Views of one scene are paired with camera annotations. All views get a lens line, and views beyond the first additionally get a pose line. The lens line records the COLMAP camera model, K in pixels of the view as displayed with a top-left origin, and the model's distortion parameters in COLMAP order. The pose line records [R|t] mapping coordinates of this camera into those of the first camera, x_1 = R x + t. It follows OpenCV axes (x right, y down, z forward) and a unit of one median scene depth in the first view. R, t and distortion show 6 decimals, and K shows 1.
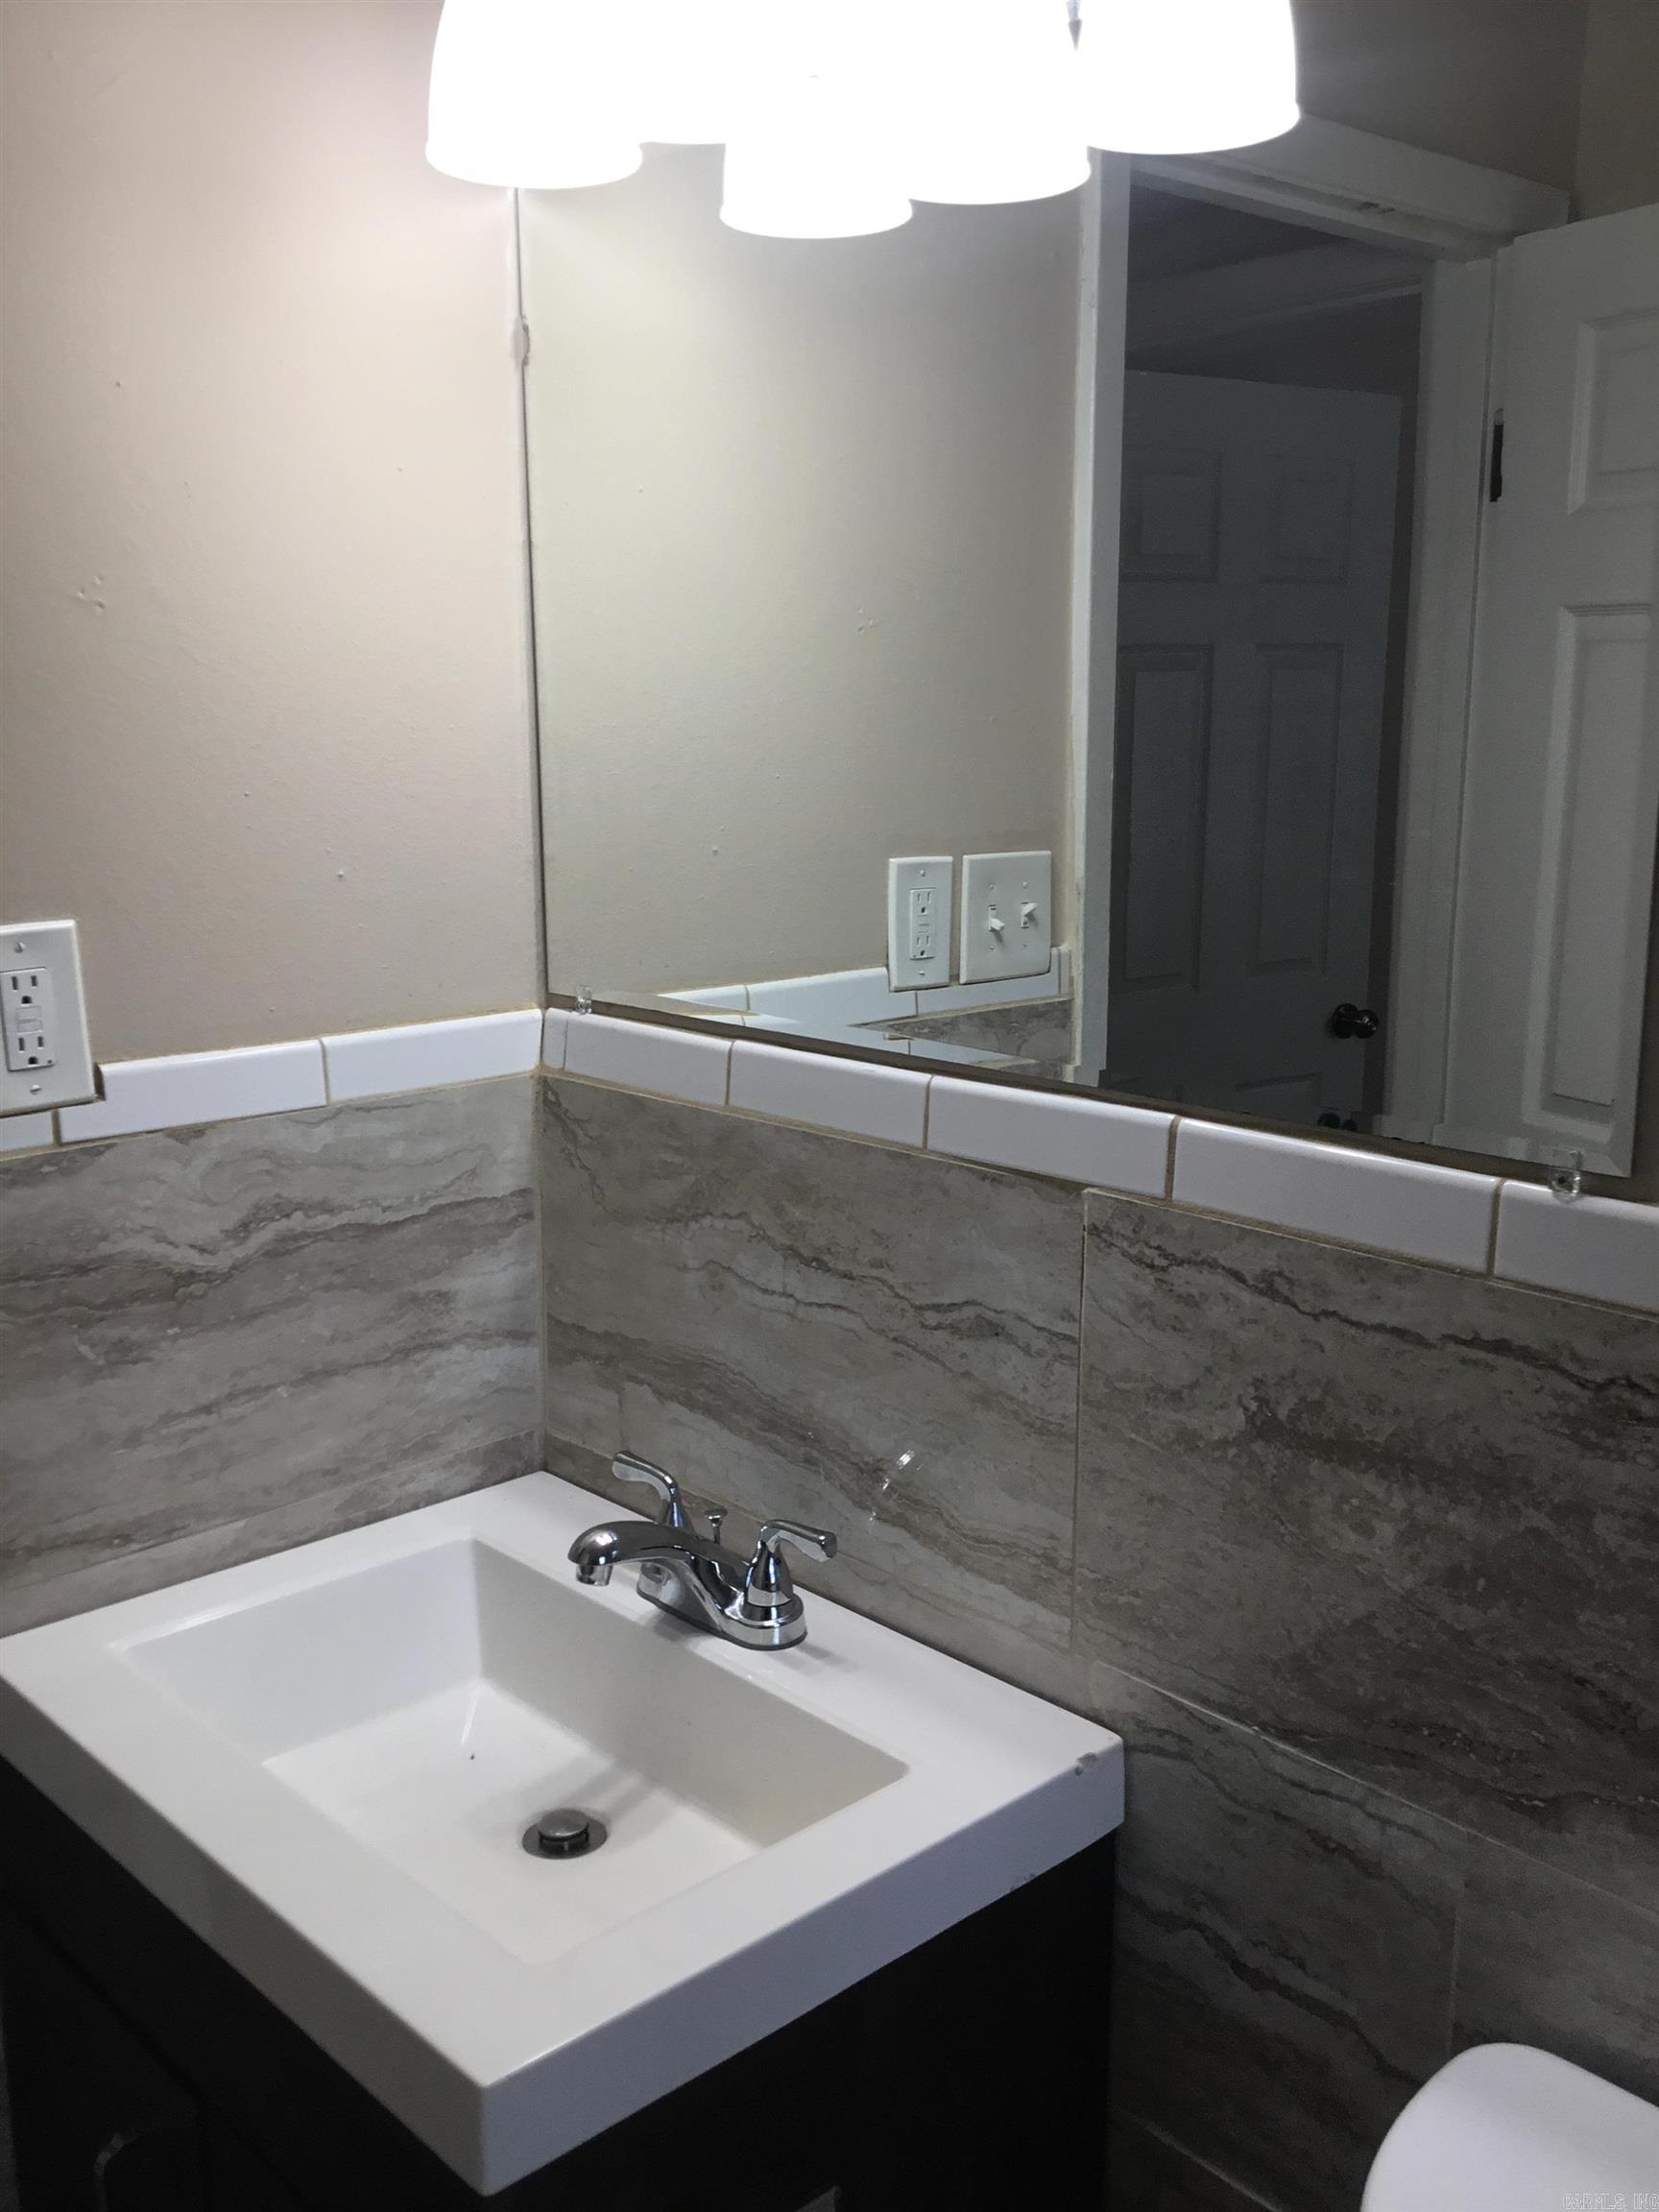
lens RADIAL K [[2019.1, 0, 829.5], [0, 2019.1, 1106.0], [0, 0, 1]] dist [0.162864, -0.461703]
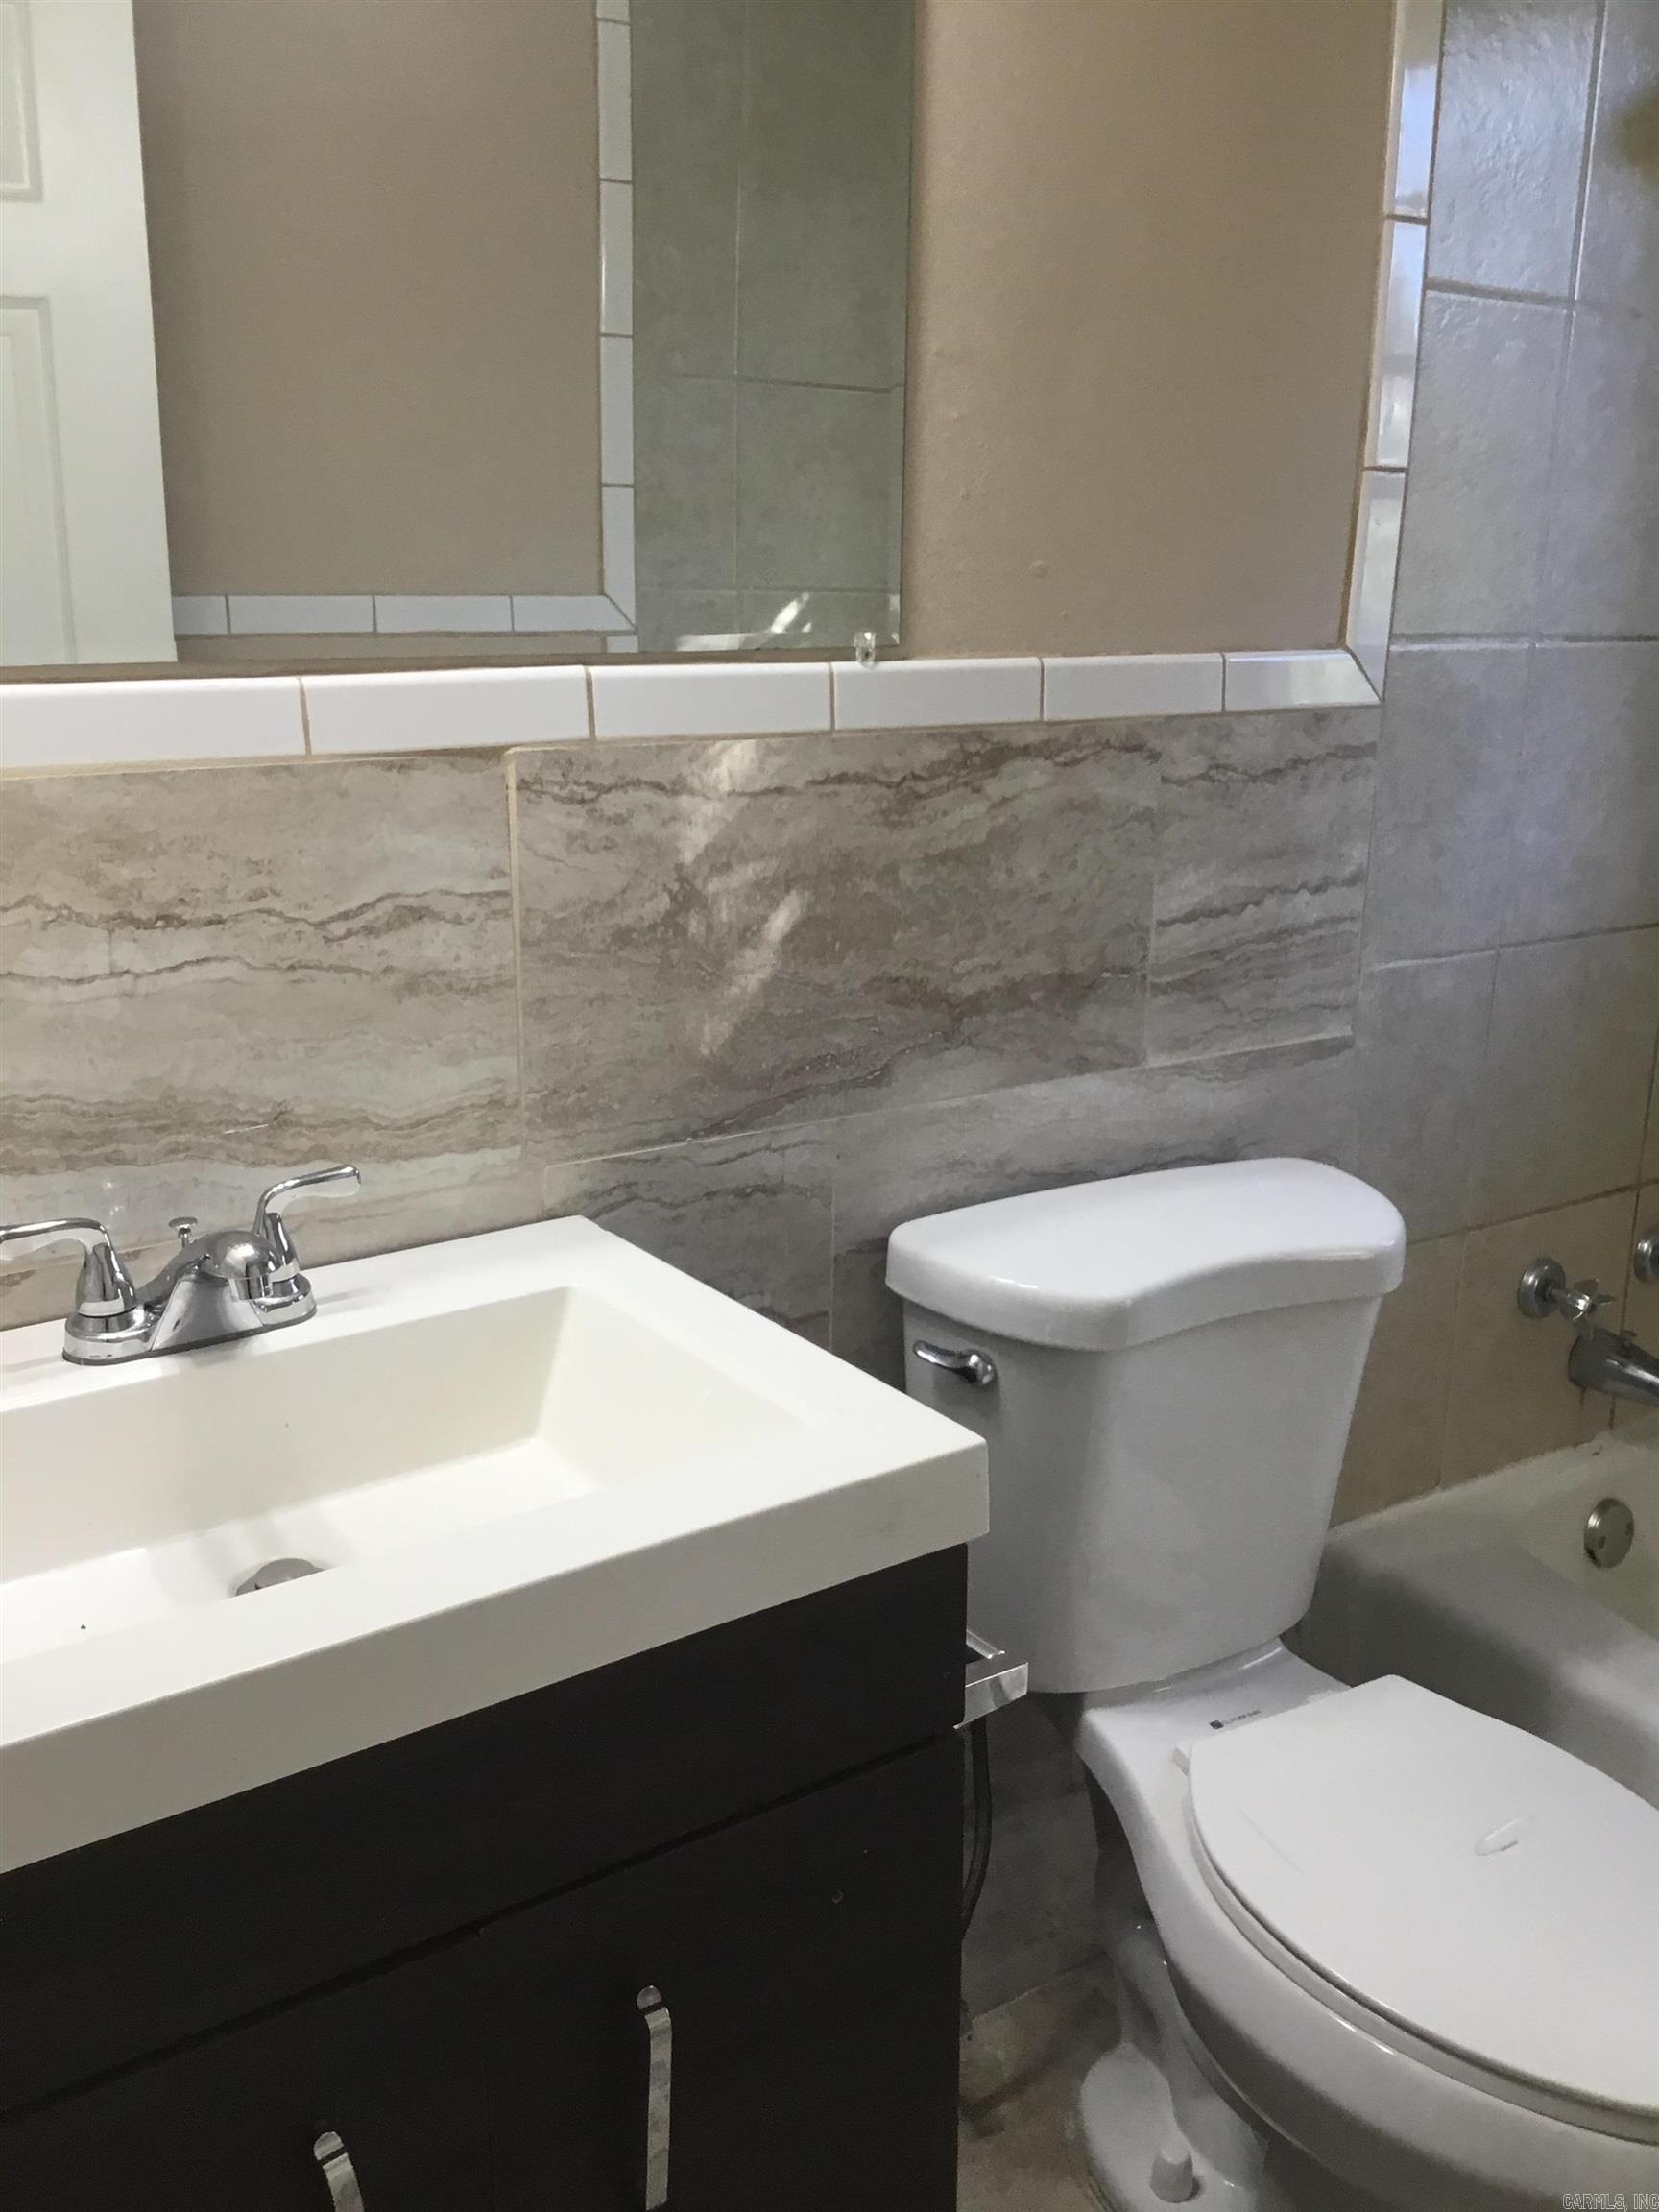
lens RADIAL K [[1990.0, 0, 829.5], [0, 1990.0, 1106.0], [0, 0, 1]] dist [0.126958, -0.238680]
pose [[0.134805, -0.251778, 0.958350, -0.965497], [0.188834, 0.955981, 0.224593, 0.013701], [-0.972712, 0.150693, 0.176415, 0.662305]]
